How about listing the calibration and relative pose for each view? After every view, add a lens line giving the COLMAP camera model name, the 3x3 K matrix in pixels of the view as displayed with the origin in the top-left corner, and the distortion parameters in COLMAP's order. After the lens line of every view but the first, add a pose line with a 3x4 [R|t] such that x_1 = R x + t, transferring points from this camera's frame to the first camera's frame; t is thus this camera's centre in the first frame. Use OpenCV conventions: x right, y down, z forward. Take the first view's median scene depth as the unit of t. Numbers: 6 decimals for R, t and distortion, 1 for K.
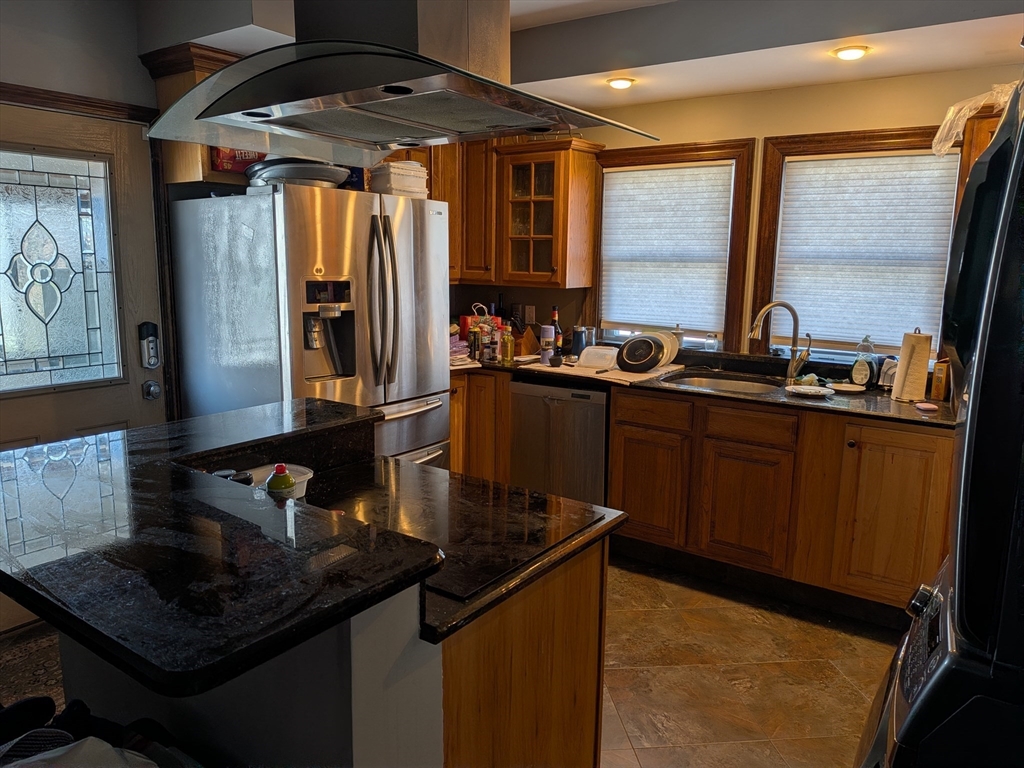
lens RADIAL K [[730.6, 0, 509.9], [0, 730.6, 381.3], [0, 0, 1]] dist [0.064515, -0.095615]
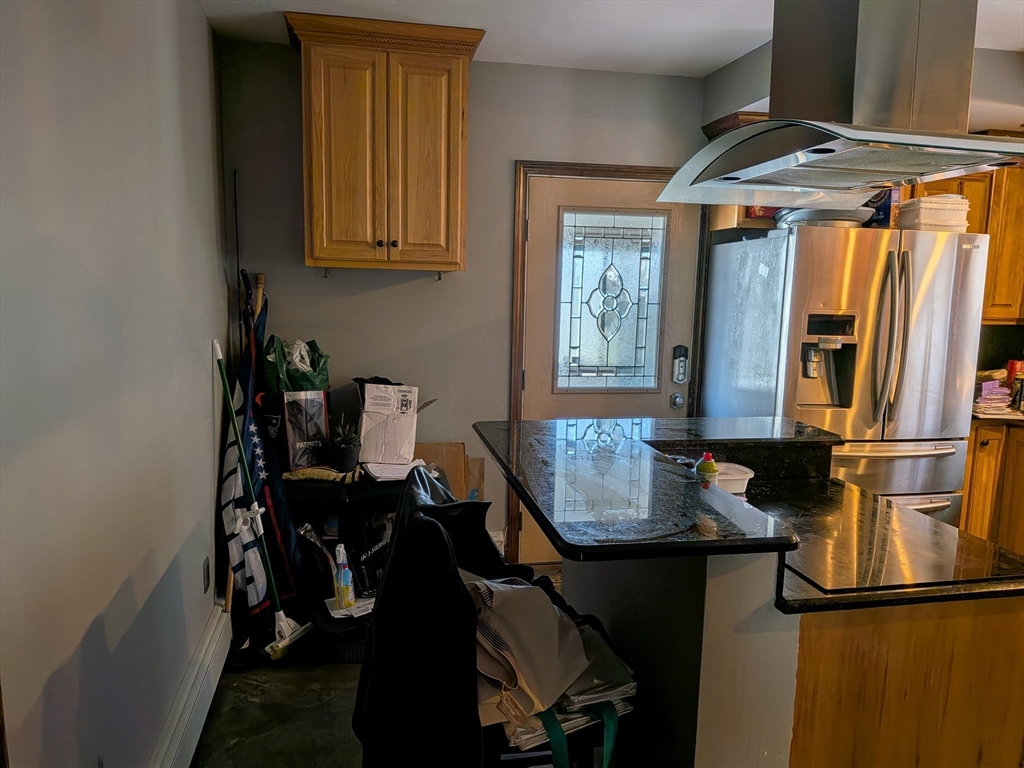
lens RADIAL K [[730.6, 0, 509.9], [0, 730.6, 381.3], [0, 0, 1]] dist [0.064515, -0.095615]
pose [[0.731395, 0.091586, -0.675776, 0.123043], [-0.125288, 0.992120, -0.001141, 0.015413], [0.670346, 0.085502, 0.737106, -0.072544]]
